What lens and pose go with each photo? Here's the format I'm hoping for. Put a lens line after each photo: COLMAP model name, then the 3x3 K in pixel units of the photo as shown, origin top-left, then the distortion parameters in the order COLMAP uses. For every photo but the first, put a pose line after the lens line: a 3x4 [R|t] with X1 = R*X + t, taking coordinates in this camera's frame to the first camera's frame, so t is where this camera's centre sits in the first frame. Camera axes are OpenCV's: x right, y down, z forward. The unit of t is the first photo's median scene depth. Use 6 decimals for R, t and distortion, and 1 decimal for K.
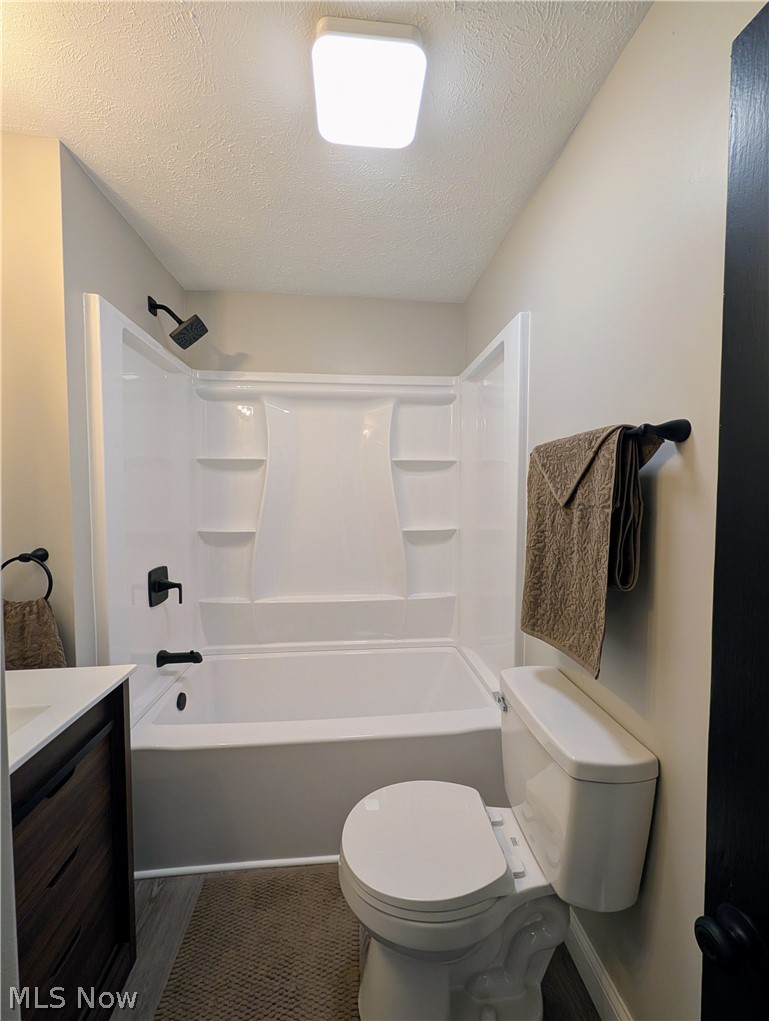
lens RADIAL K [[386.5, 0, 384.5], [0, 386.5, 510.5], [0, 0, 1]] dist [0.000770, 0.000300]
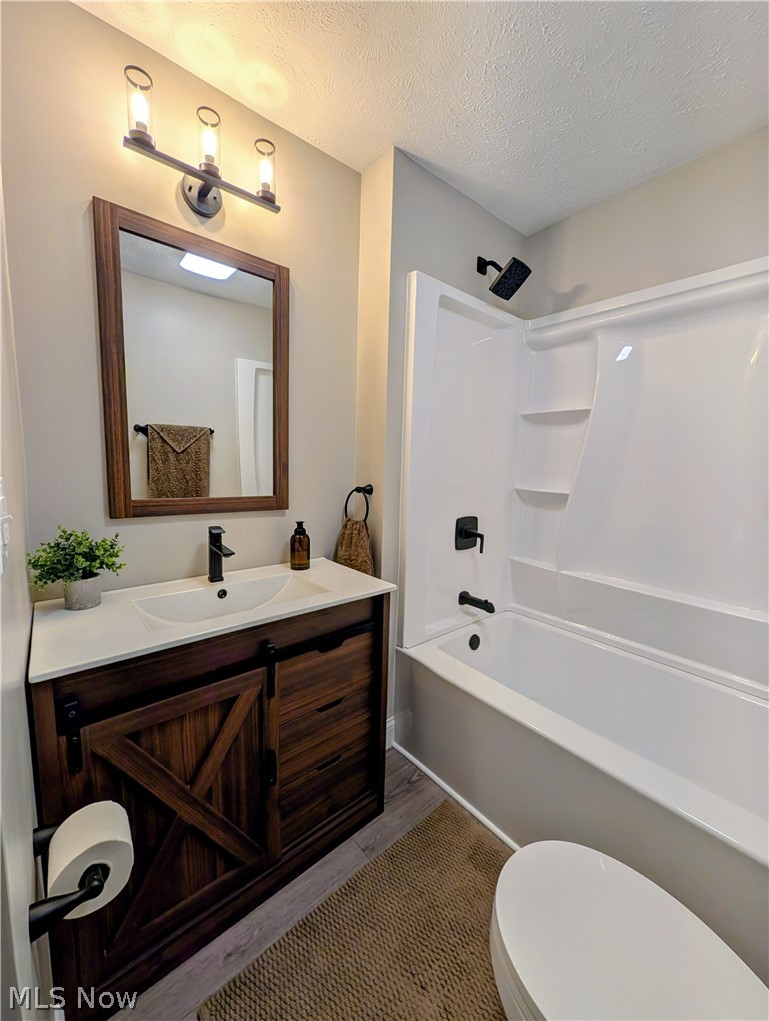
lens RADIAL K [[386.5, 0, 384.5], [0, 386.5, 510.5], [0, 0, 1]] dist [0.000770, 0.000300]
pose [[0.573006, 0.119597, -0.810778, 0.164761], [-0.057905, 0.992731, 0.105513, 0.028335], [0.817503, -0.013511, 0.575766, 0.176296]]
